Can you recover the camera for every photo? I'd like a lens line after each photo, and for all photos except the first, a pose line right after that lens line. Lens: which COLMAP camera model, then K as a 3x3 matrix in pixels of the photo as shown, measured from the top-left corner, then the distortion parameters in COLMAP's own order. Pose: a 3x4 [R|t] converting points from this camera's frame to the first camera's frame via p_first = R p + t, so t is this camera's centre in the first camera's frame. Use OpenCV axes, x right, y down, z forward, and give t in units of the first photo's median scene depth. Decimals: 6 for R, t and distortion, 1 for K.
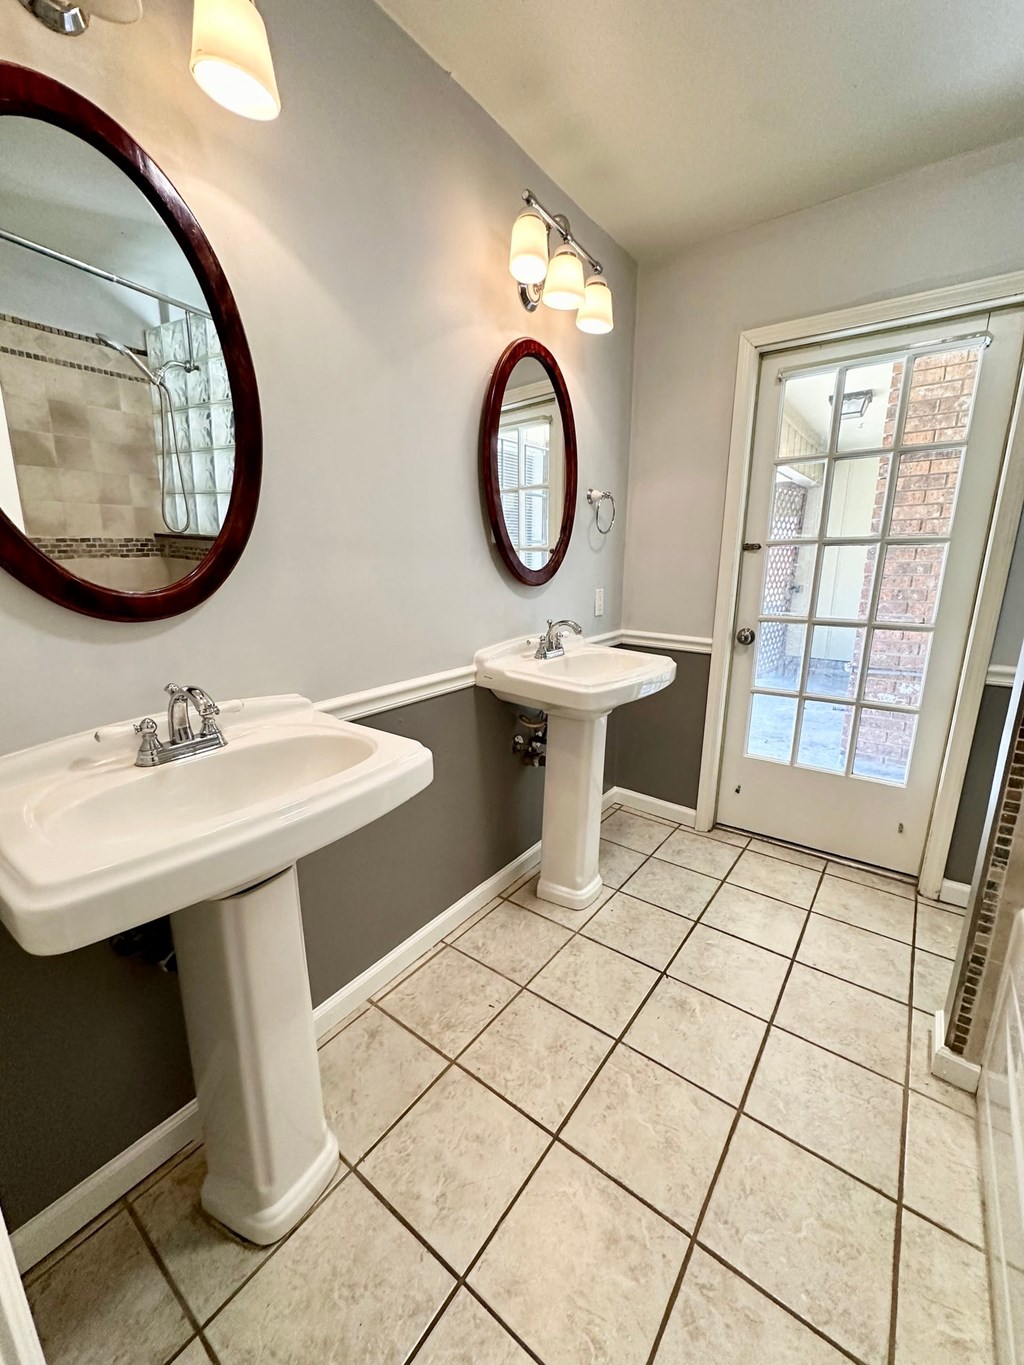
lens RADIAL K [[547.5, 0, 510.6], [0, 547.5, 681.2], [0, 0, 1]] dist [-0.001424, -0.000025]
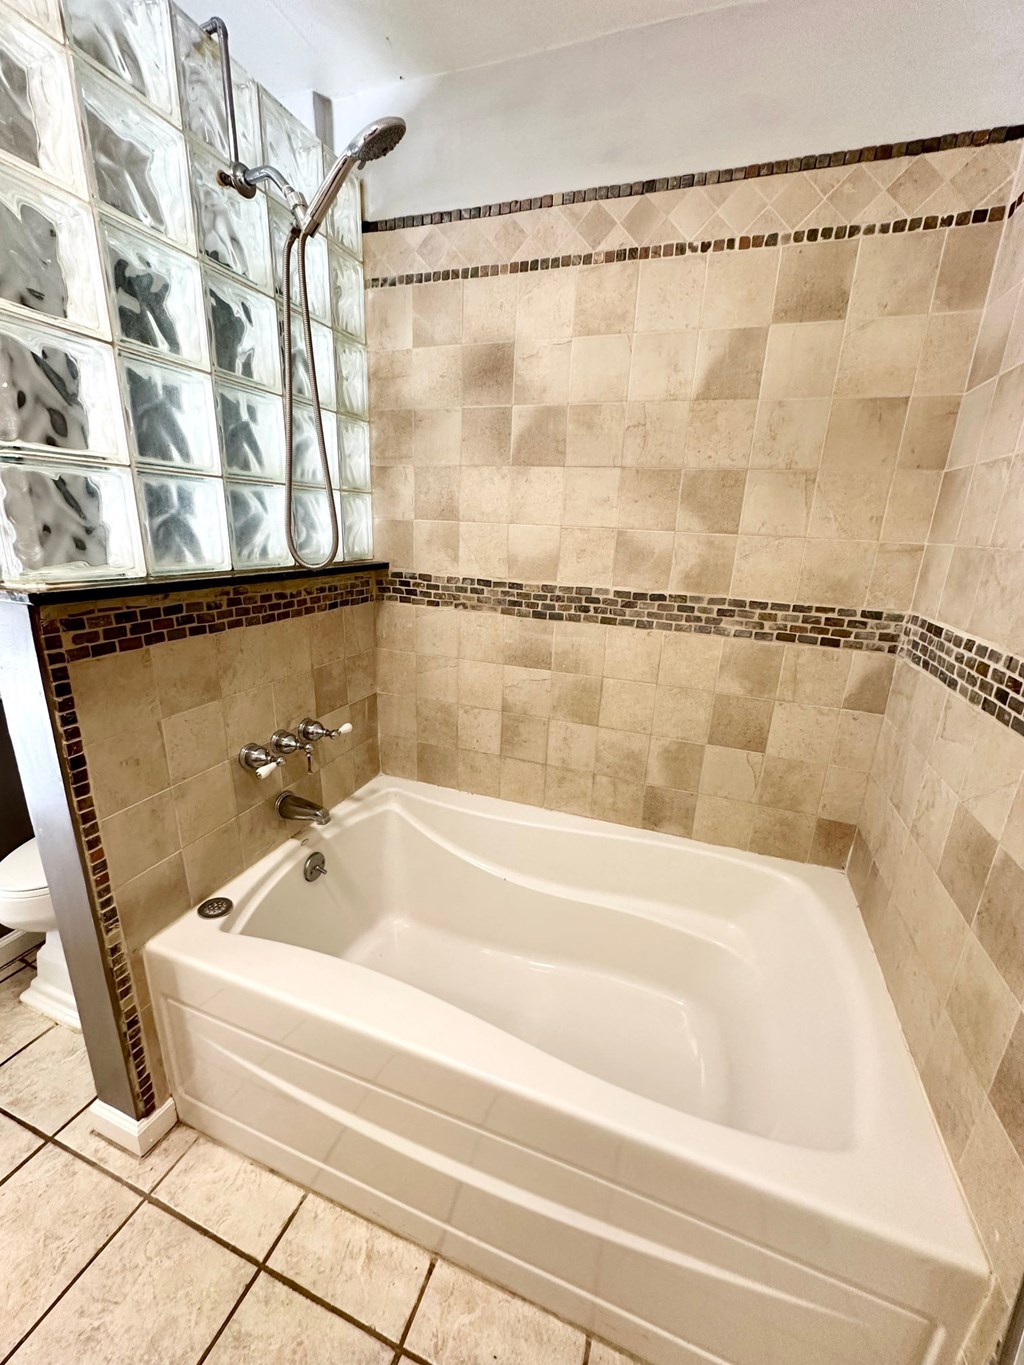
lens RADIAL K [[547.5, 0, 511.3], [0, 547.5, 684.7], [0, 0, 1]] dist [-0.001424, -0.000025]
pose [[-0.293134, -0.290271, 0.910942, 0.001977], [0.180048, 0.918989, 0.350773, -0.215277], [-0.938965, 0.266837, -0.217125, 0.456316]]
